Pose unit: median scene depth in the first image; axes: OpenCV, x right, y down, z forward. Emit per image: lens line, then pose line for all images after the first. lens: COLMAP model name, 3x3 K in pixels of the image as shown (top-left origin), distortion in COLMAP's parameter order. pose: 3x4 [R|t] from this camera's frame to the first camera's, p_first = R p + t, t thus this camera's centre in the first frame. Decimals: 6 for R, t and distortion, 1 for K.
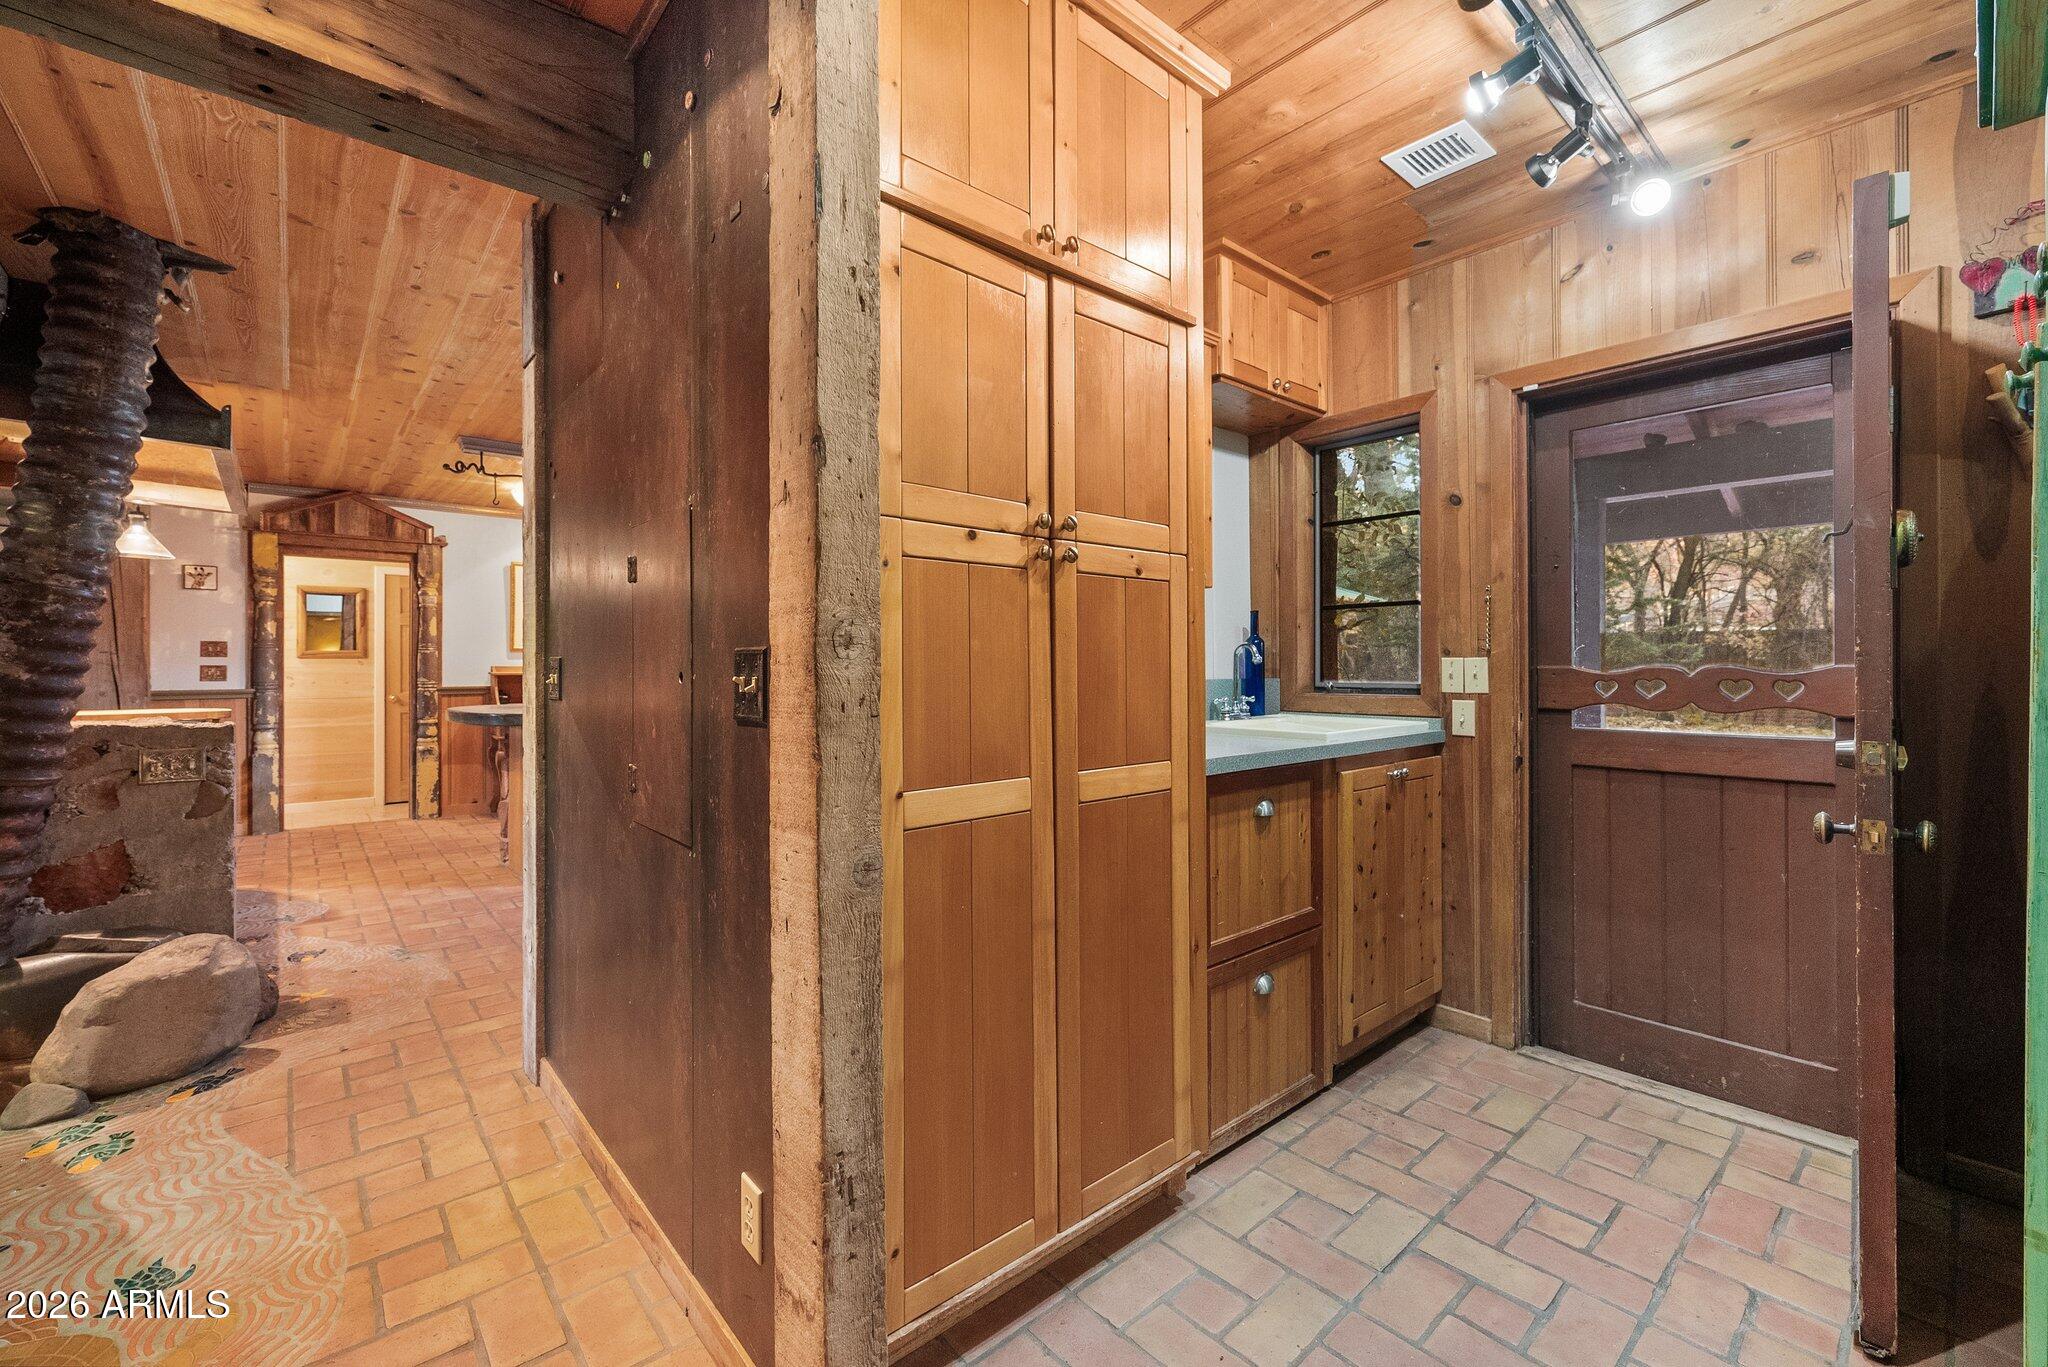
lens RADIAL K [[842.9, 0, 1038.7], [0, 842.9, 667.1], [0, 0, 1]] dist [0.001356, -0.000960]
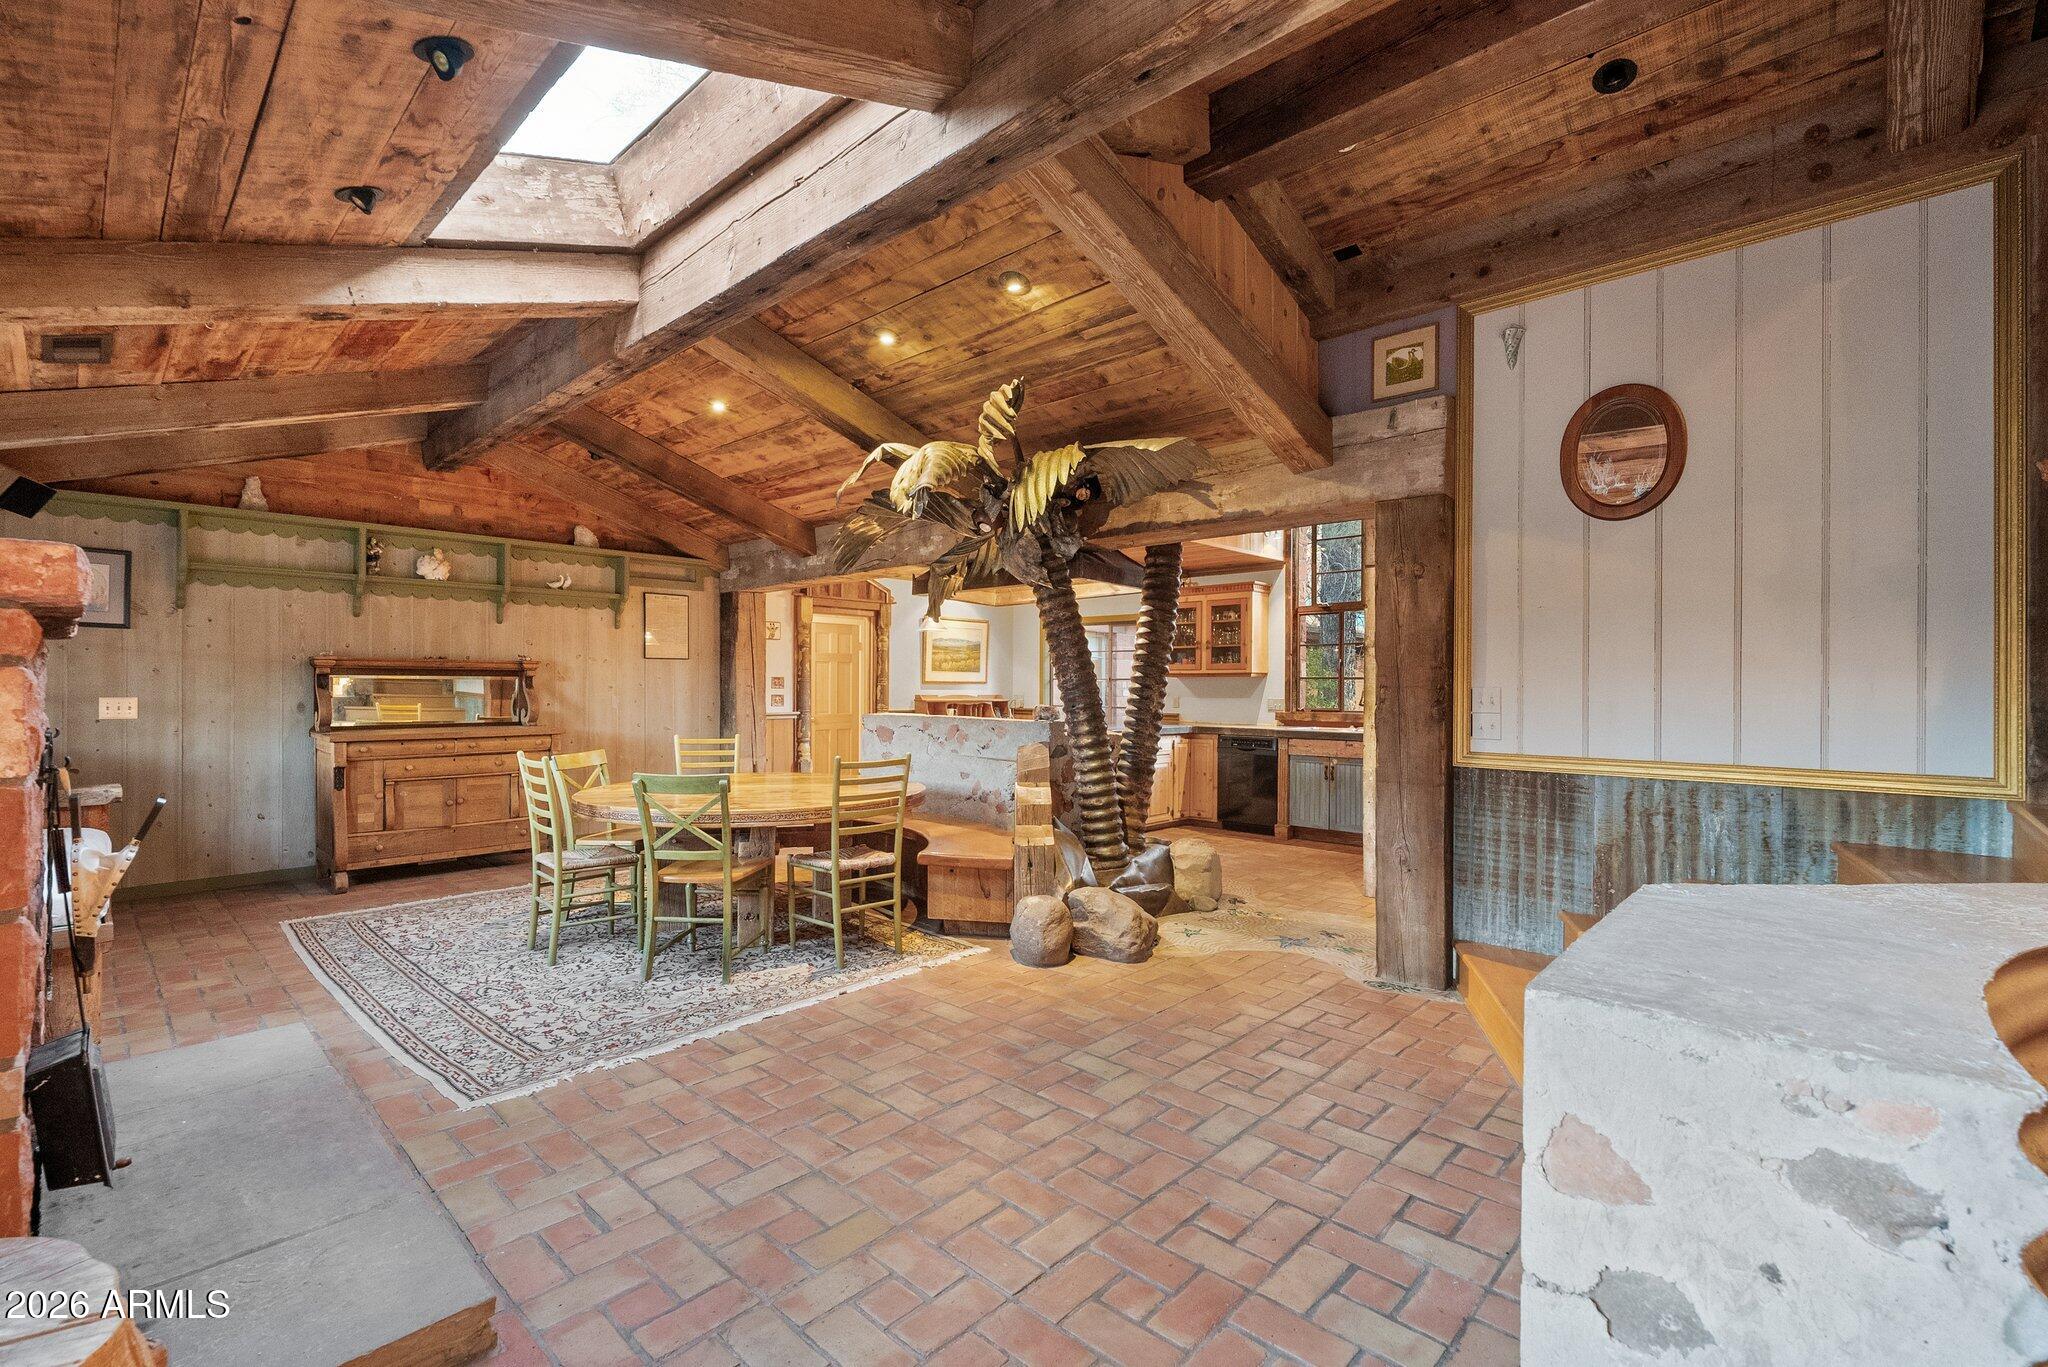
lens RADIAL K [[889.6, 0, 1043.2], [0, 889.6, 694.8], [0, 0, 1]] dist [-0.003725, -0.000128]
pose [[0.993946, 0.007044, 0.109640, -0.663095], [-0.008078, 0.999927, 0.008986, -0.016717], [-0.109569, -0.009817, 0.993931, -0.450296]]
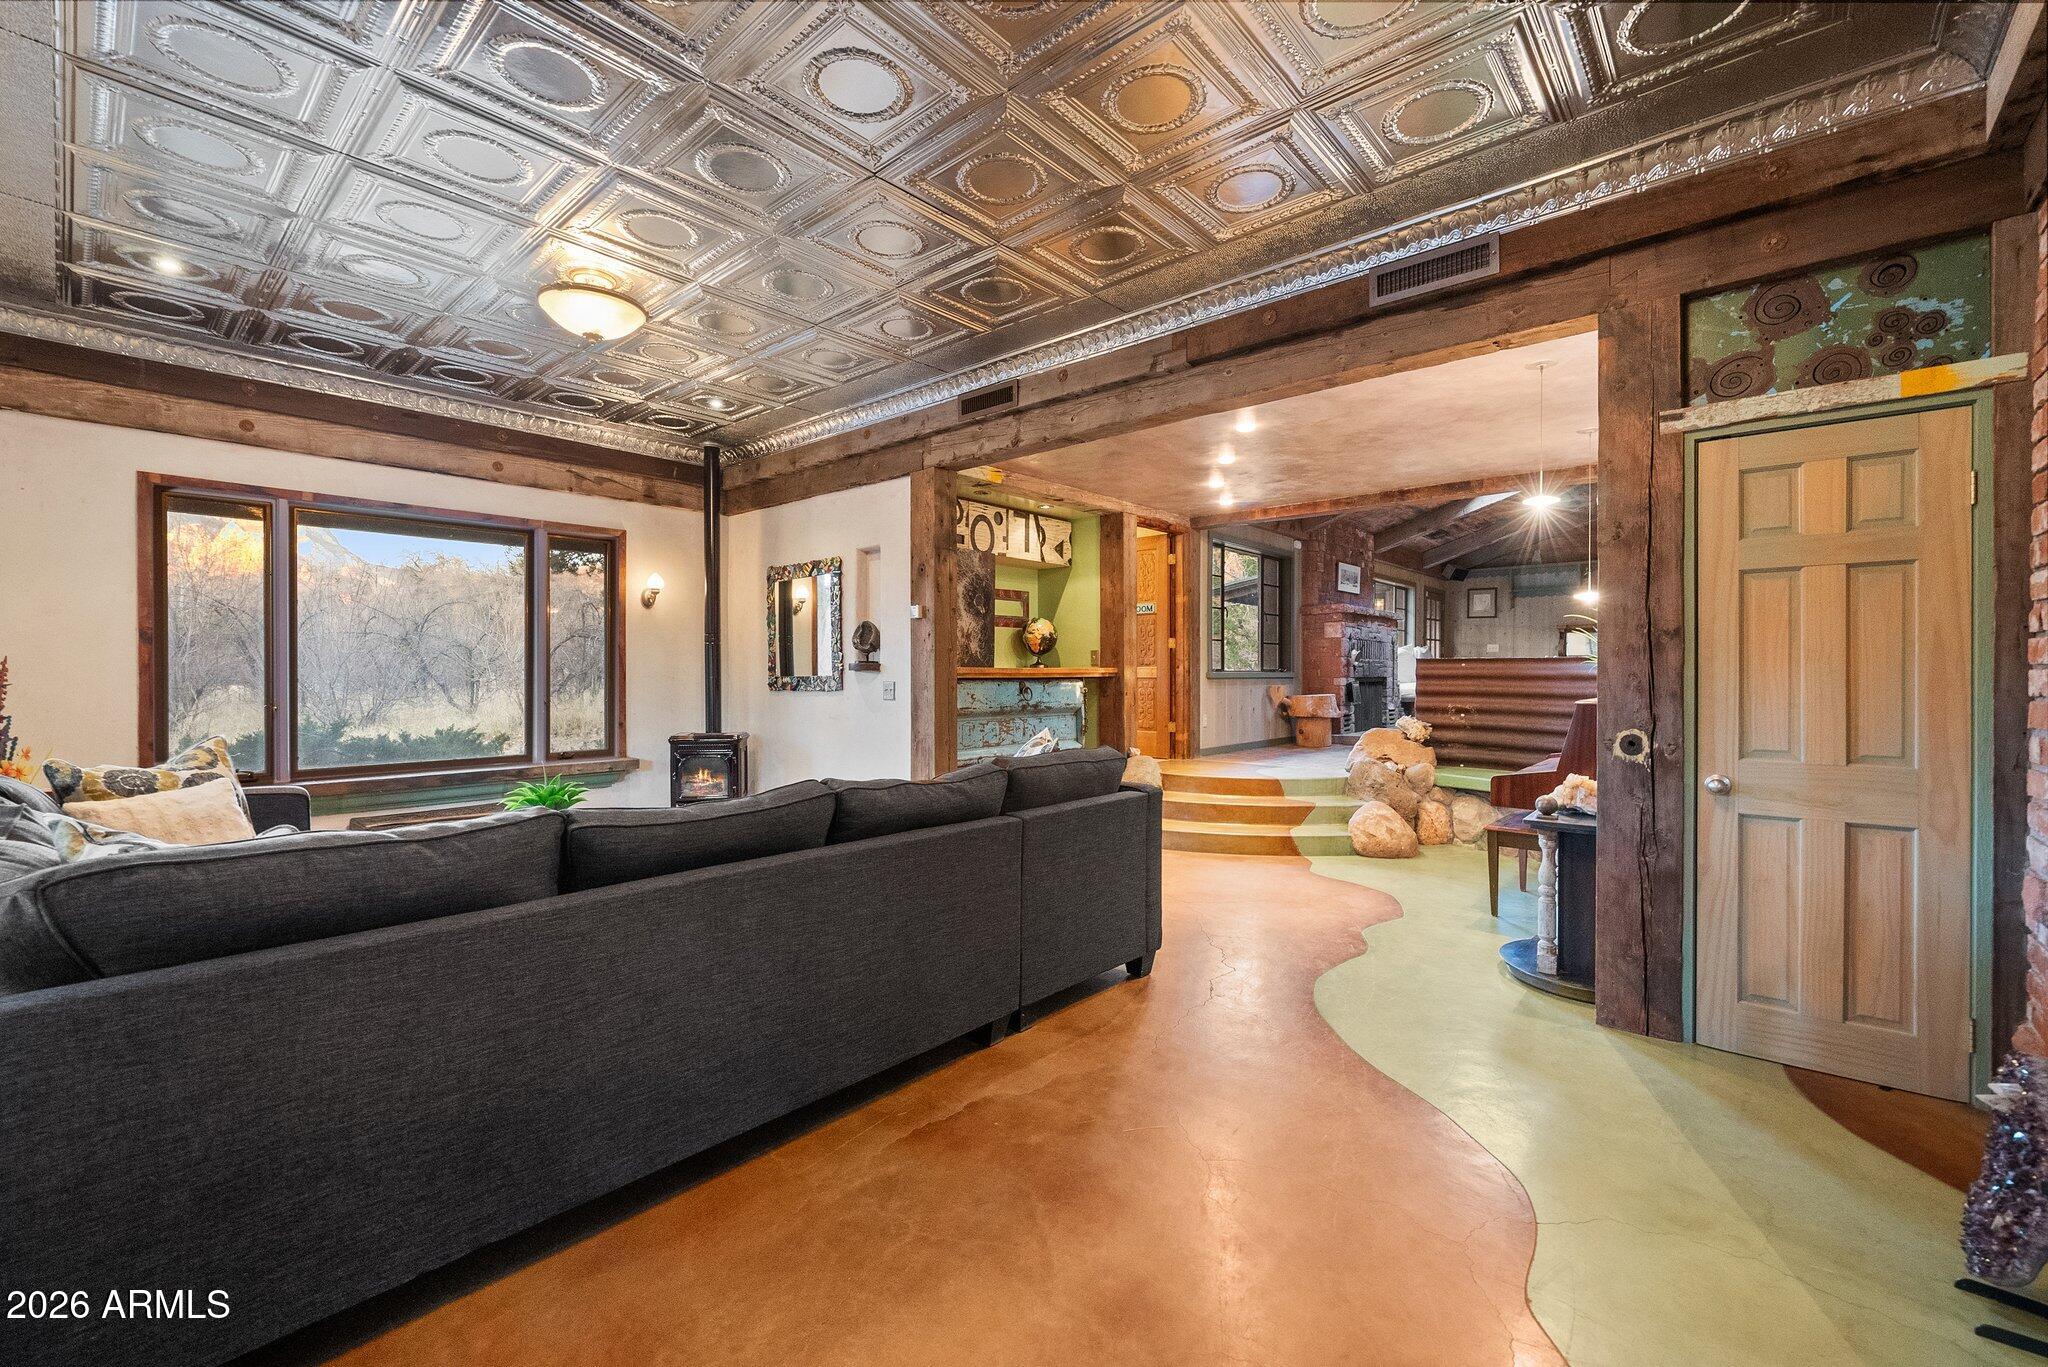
lens RADIAL K [[842.9, 0, 1010.0], [0, 842.9, 672.3], [0, 0, 1]] dist [0.001356, -0.000960]
pose [[0.111099, 0.006822, -0.993786, 0.494598], [-0.003061, 0.999974, 0.006522, 0.059936], [0.993805, 0.002318, 0.111117, -0.940020]]
